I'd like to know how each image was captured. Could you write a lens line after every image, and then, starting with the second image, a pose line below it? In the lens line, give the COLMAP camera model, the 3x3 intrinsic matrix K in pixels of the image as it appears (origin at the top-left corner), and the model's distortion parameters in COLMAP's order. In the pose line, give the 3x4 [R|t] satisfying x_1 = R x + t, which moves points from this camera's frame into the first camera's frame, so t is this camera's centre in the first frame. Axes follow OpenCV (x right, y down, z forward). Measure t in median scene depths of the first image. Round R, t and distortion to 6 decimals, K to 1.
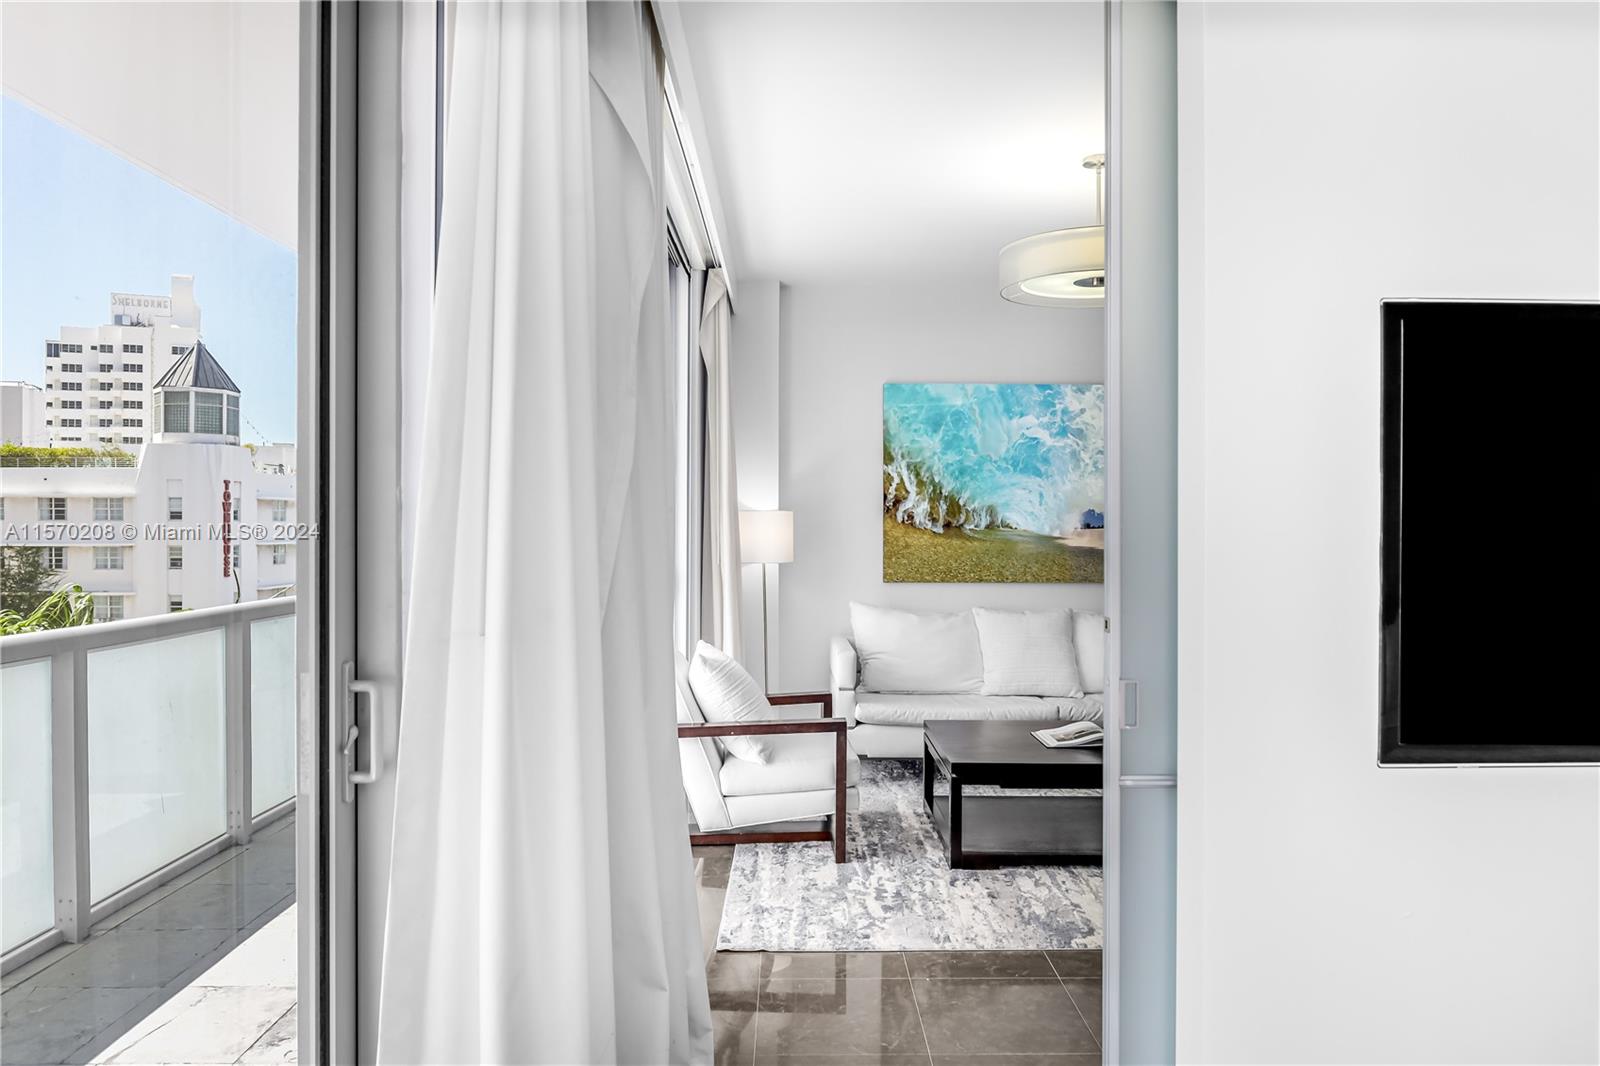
lens RADIAL K [[1053.6, 0, 801.7], [0, 1053.6, 528.9], [0, 0, 1]] dist [0.004115, -0.009247]
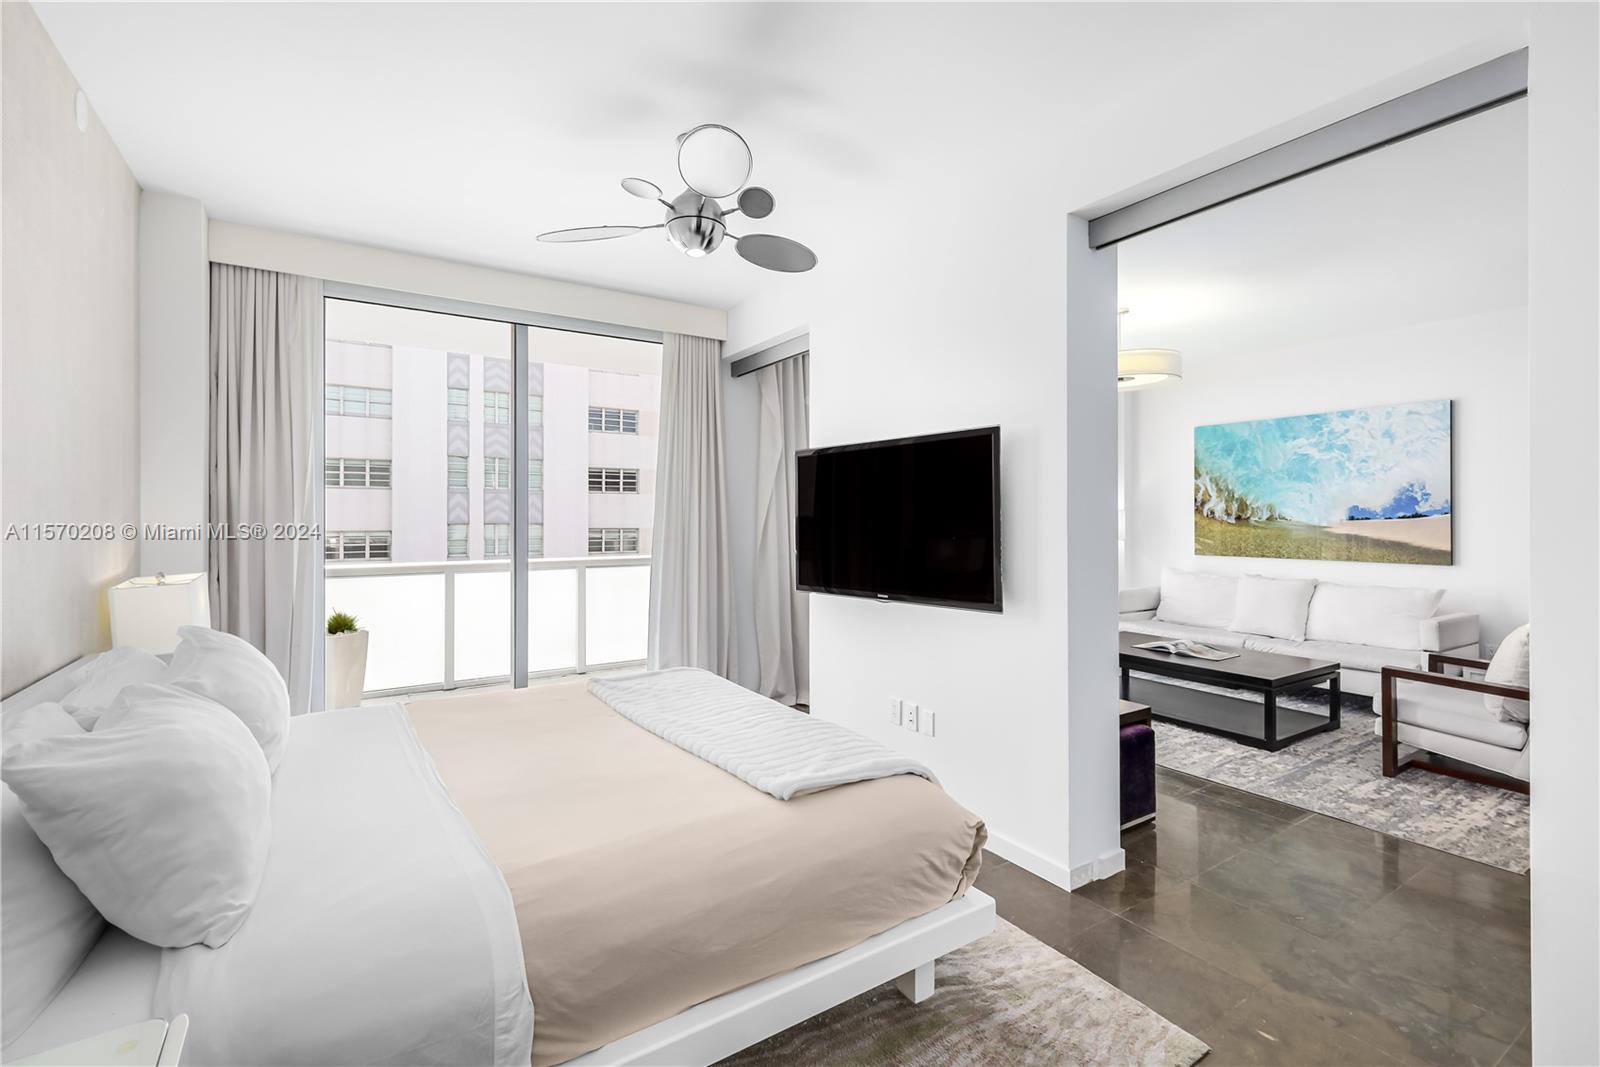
lens RADIAL K [[710.1, 0, 807.8], [0, 710.1, 523.8], [0, 0, 1]] dist [0.005389, -0.000665]
pose [[0.536861, 0.001659, -0.843669, 0.658127], [0.000809, 0.999997, 0.002481, 0.001839], [0.843670, -0.002014, 0.536858, -0.049120]]
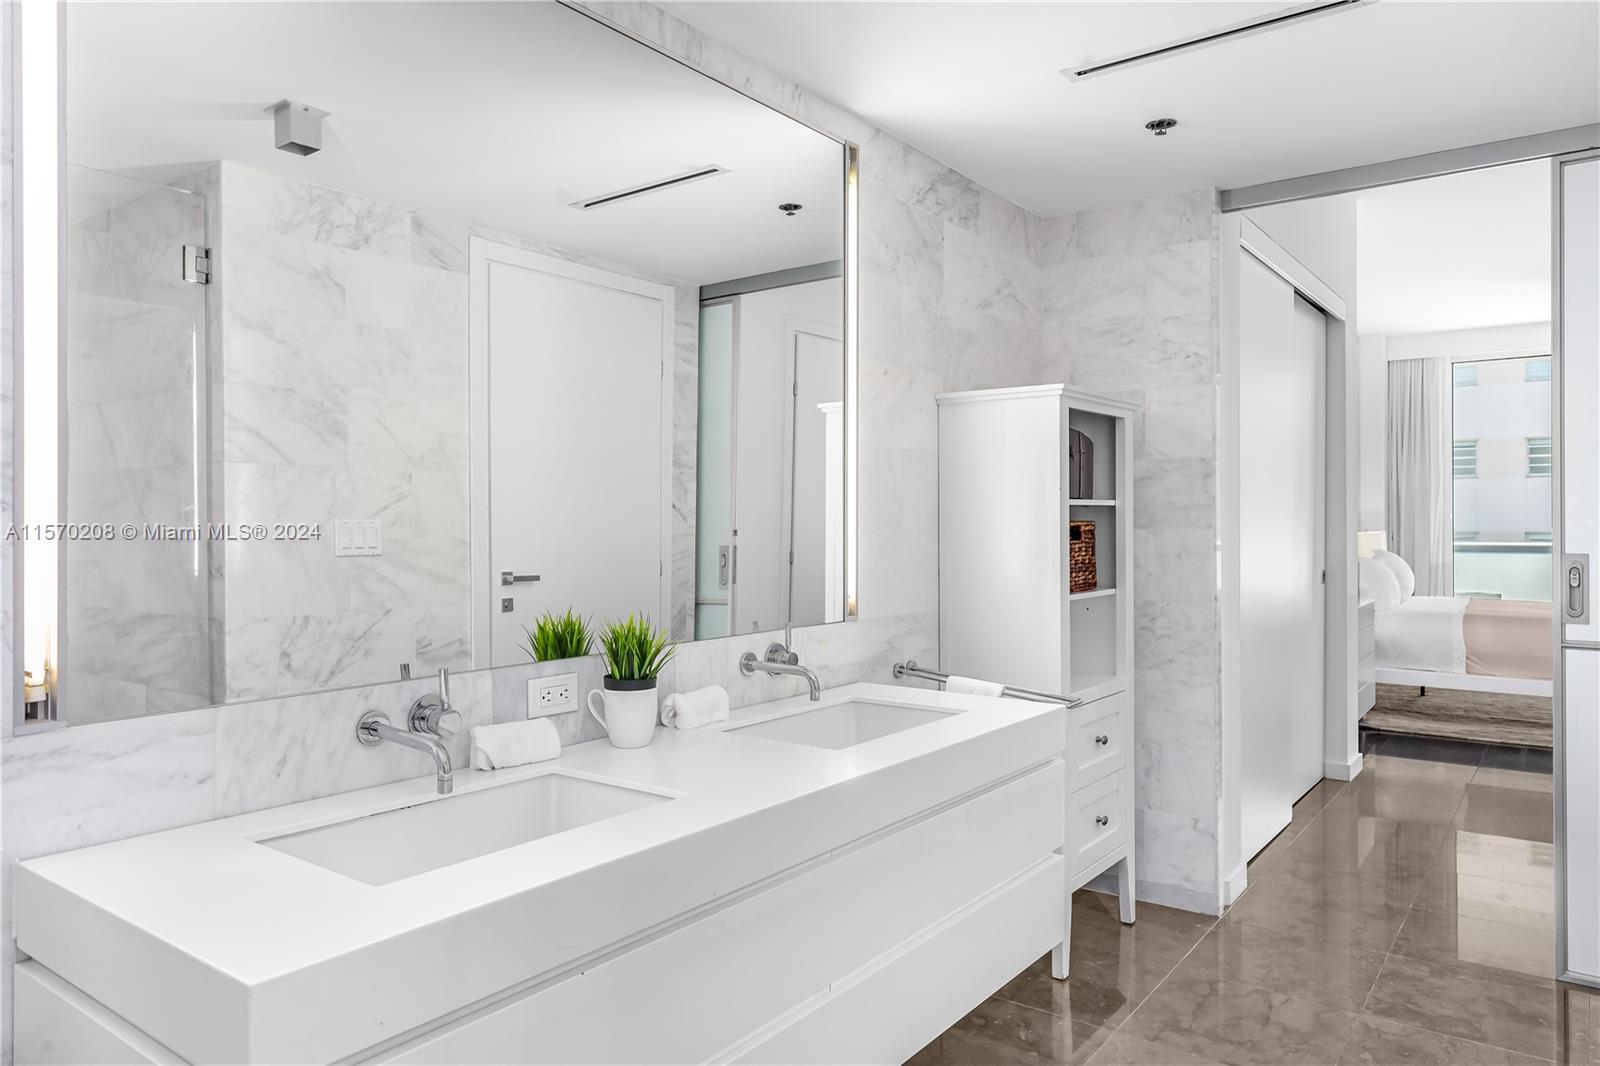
lens RADIAL K [[1053.6, 0, 812.8], [0, 1053.6, 522.2], [0, 0, 1]] dist [0.004115, -0.009247]
pose [[-0.602348, 0.002891, -0.798228, 3.142201], [0.008003, 0.999965, -0.002418, 0.050773], [0.798193, -0.007845, -0.602350, 0.345914]]
